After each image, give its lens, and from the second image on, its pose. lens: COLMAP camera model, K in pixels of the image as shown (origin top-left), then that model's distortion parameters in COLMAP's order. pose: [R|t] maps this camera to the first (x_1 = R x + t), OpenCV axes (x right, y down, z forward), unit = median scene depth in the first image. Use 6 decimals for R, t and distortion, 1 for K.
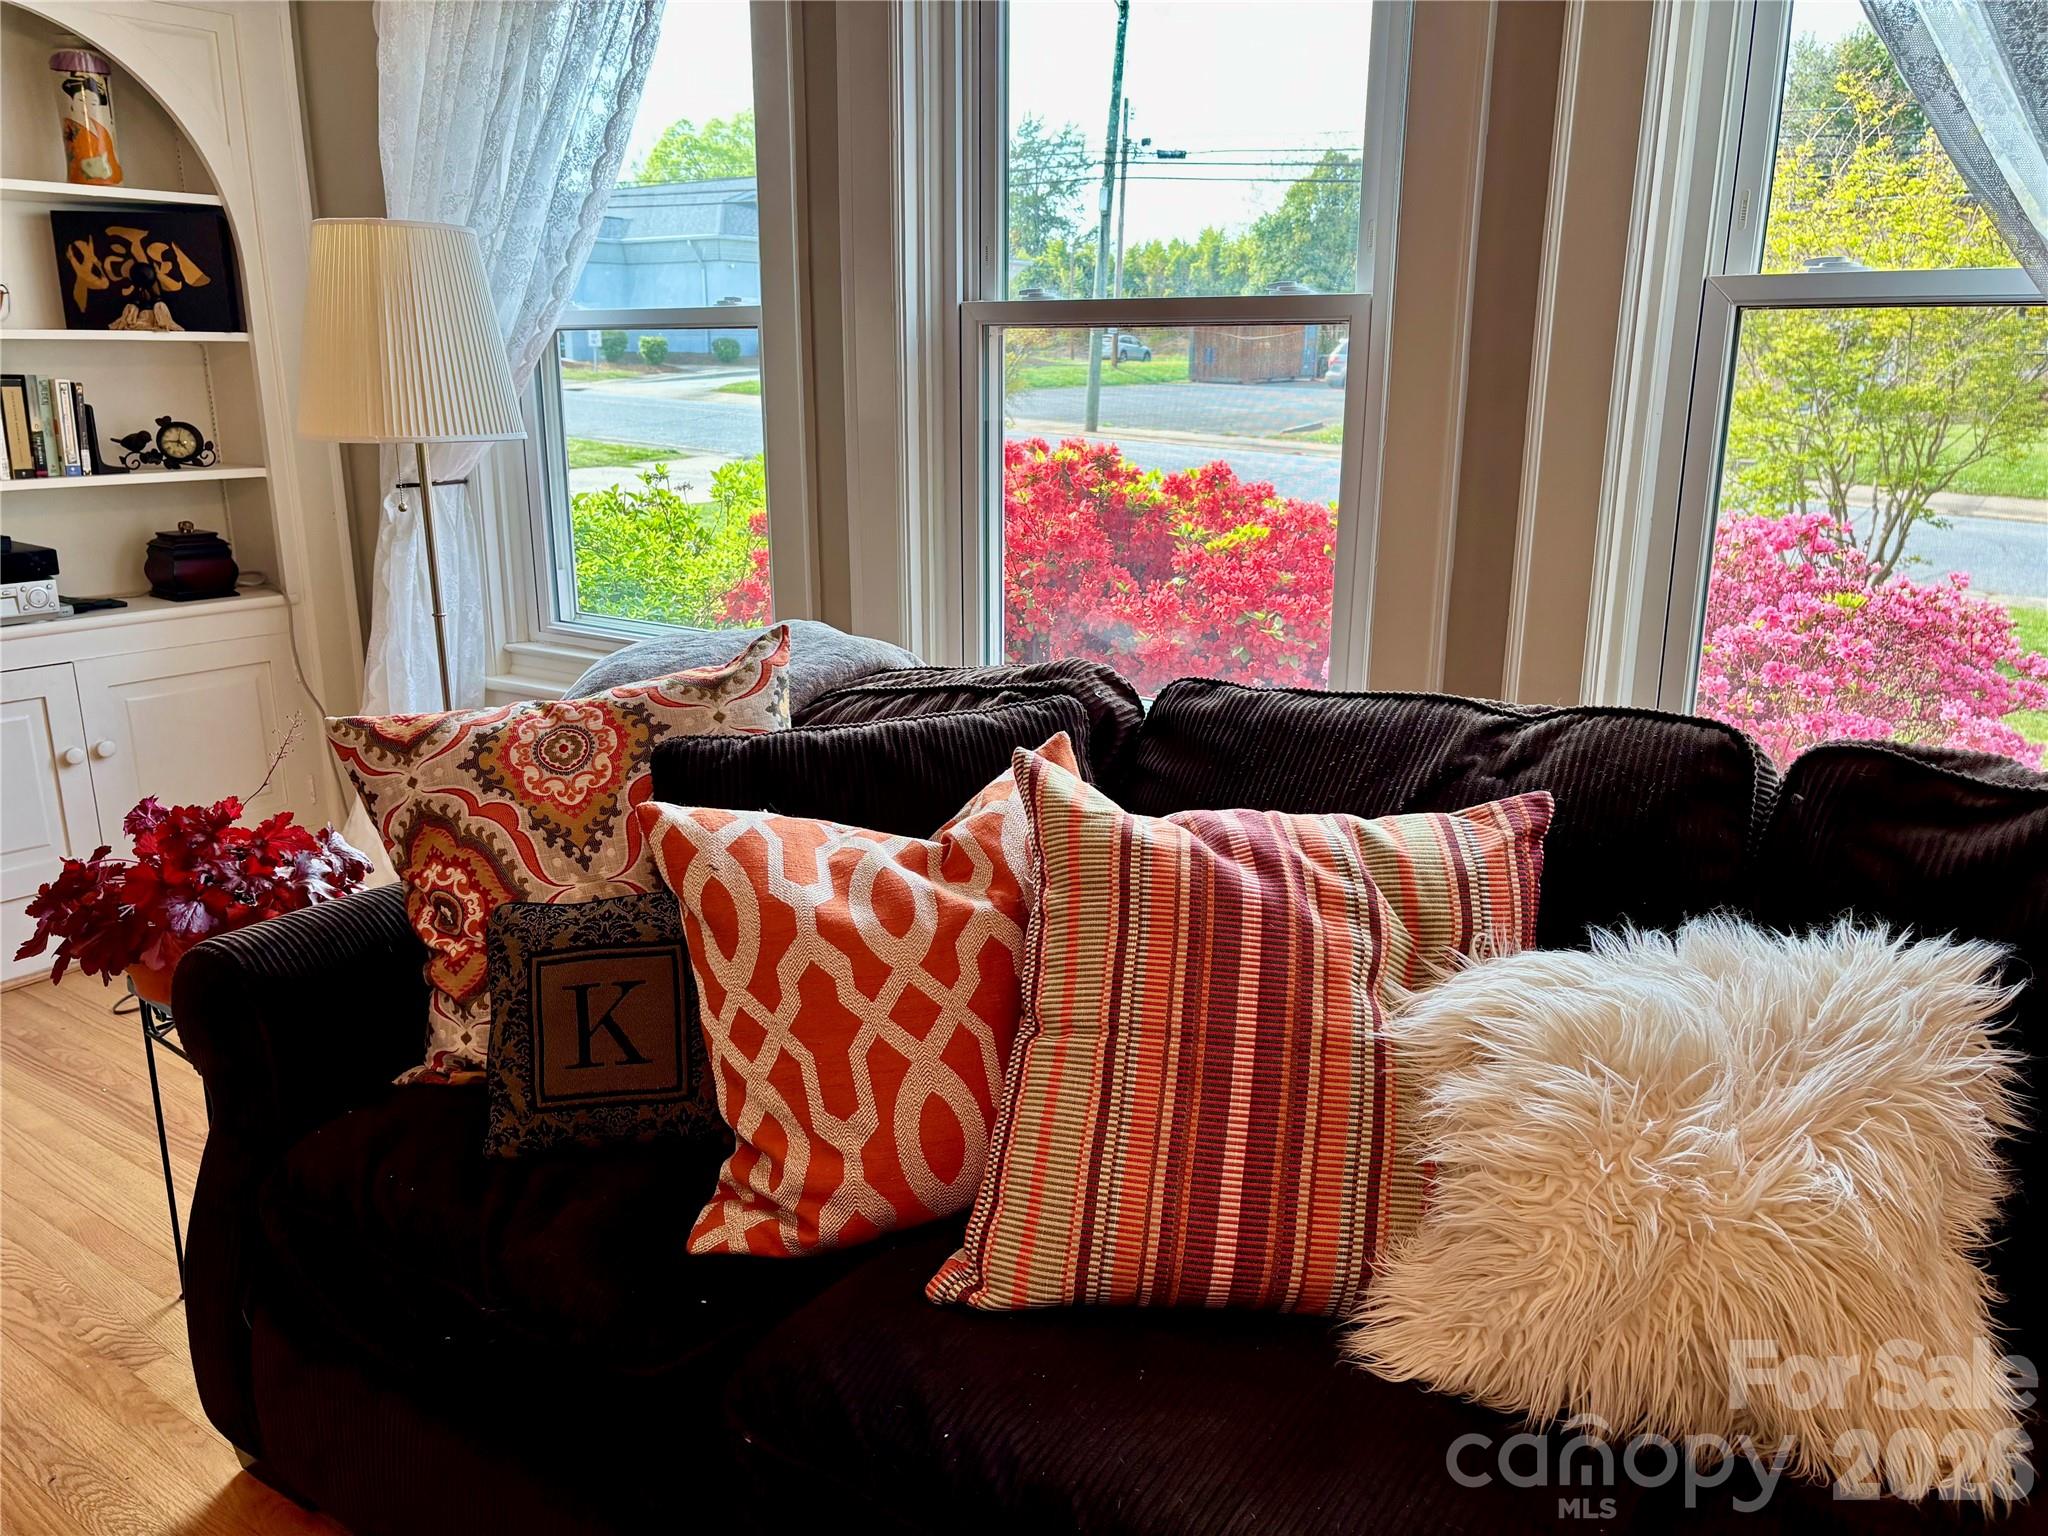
lens RADIAL K [[1542.1, 0, 1023.3], [0, 1542.1, 768.8], [0, 0, 1]] dist [0.026927, -0.017149]
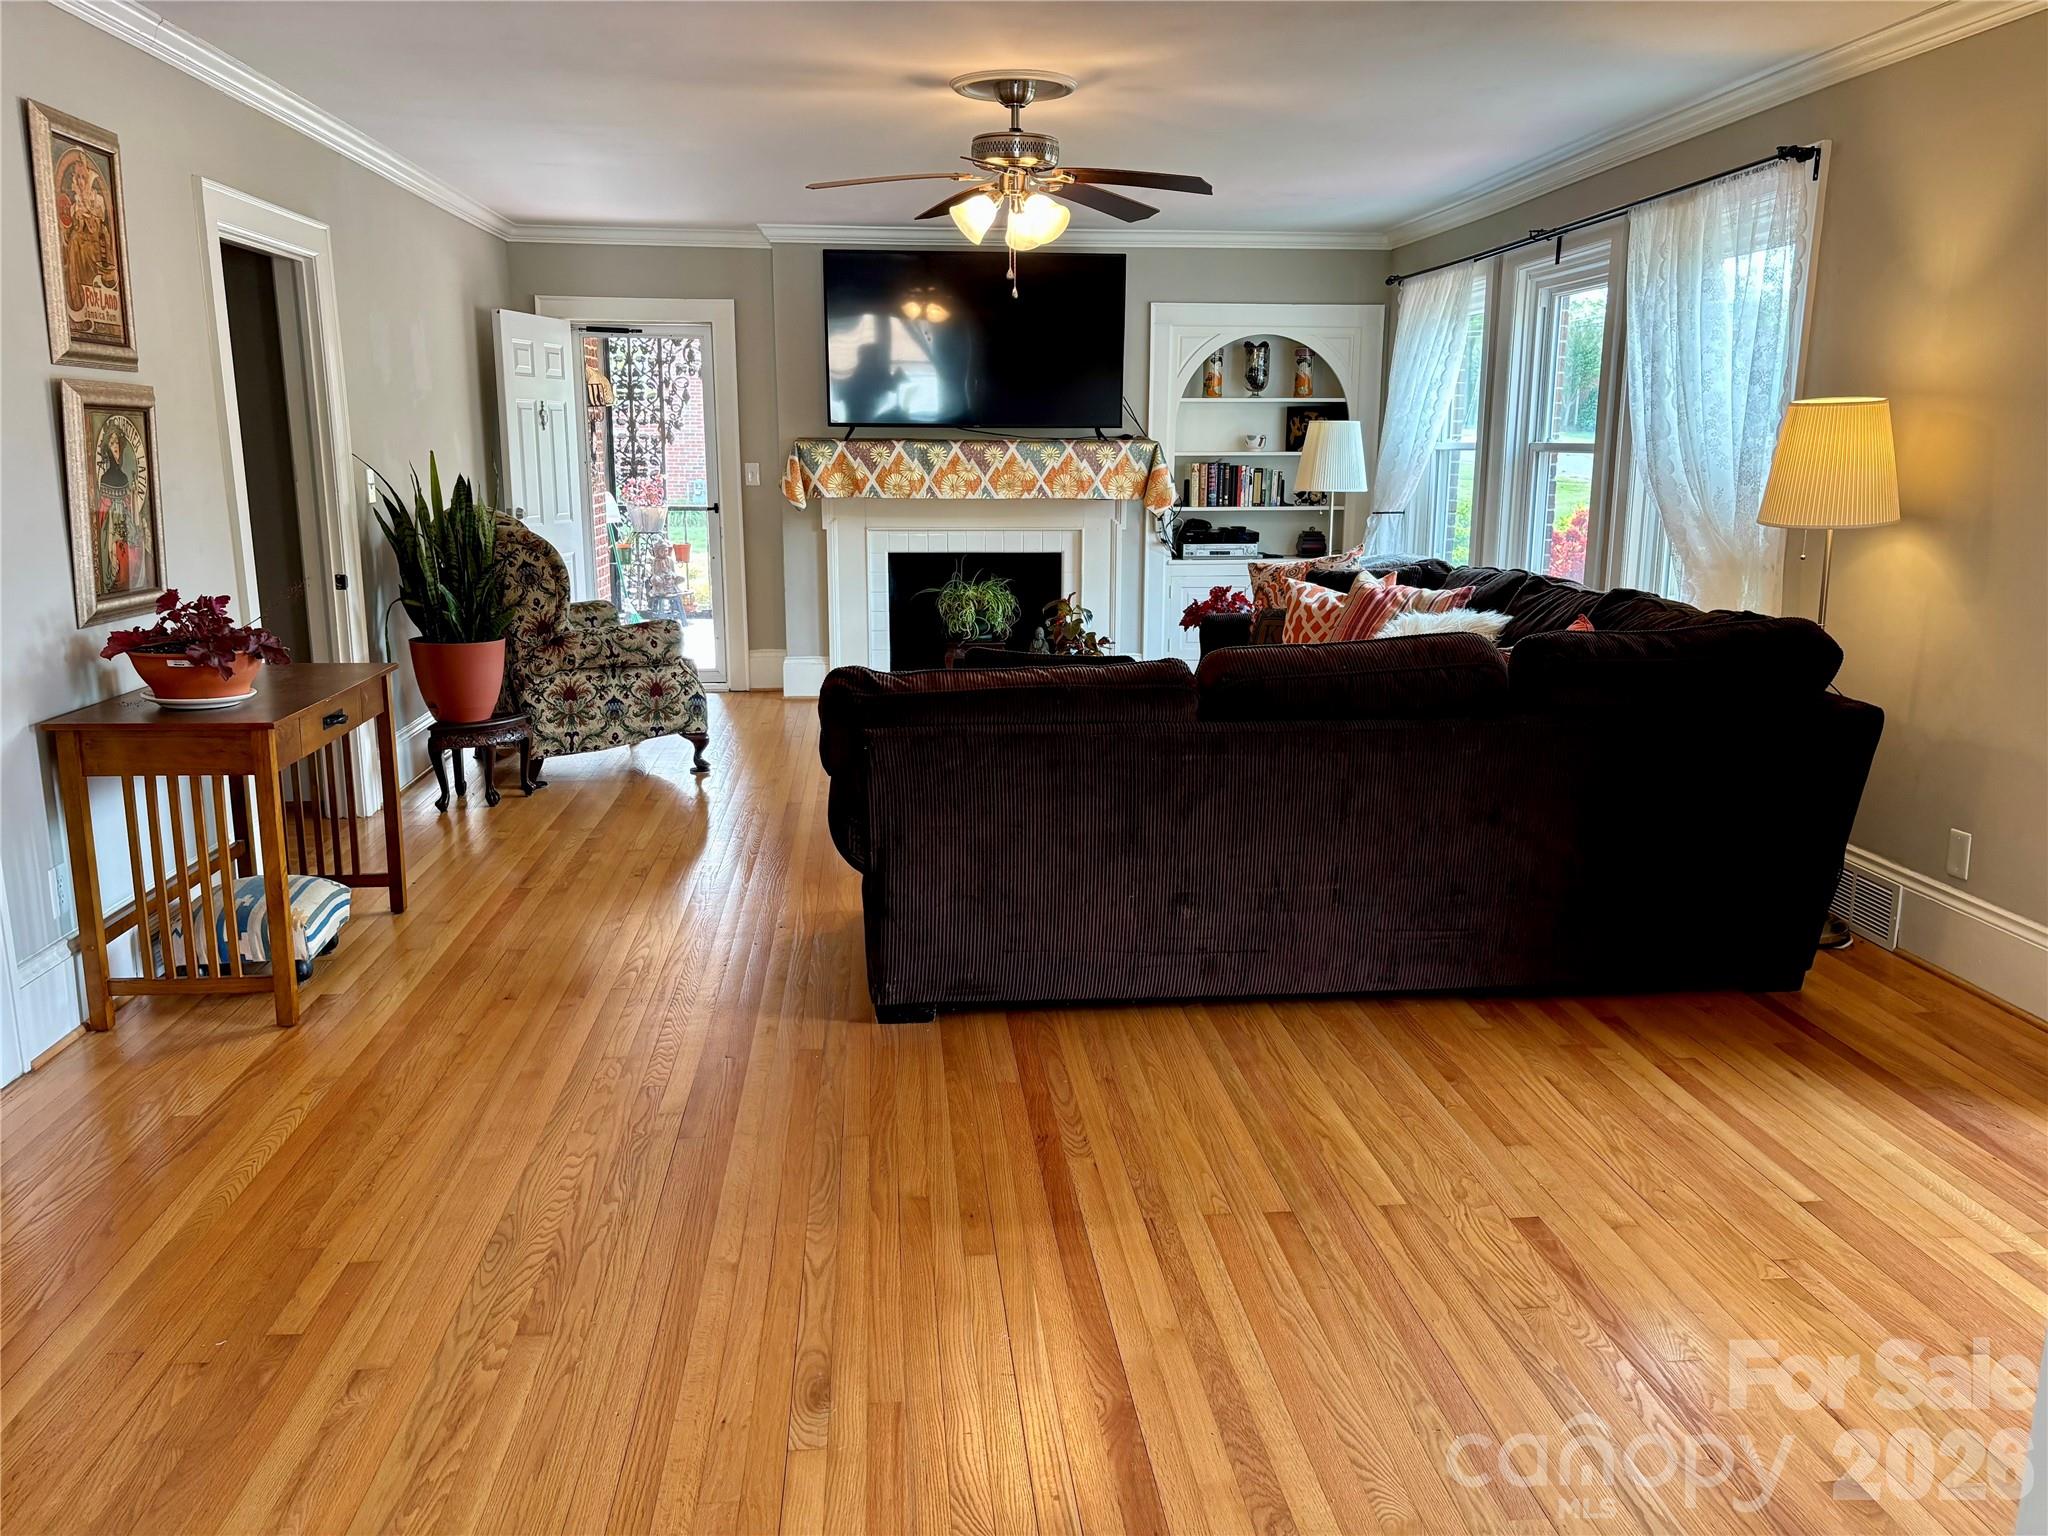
lens RADIAL K [[1542.1, 0, 1024.0], [0, 1542.1, 763.9], [0, 0, 1]] dist [0.026927, -0.017149]
pose [[0.644698, 0.150868, -0.749402, 1.176336], [-0.196544, 0.980089, 0.028226, 0.255335], [0.738739, 0.129092, 0.661514, -1.013731]]
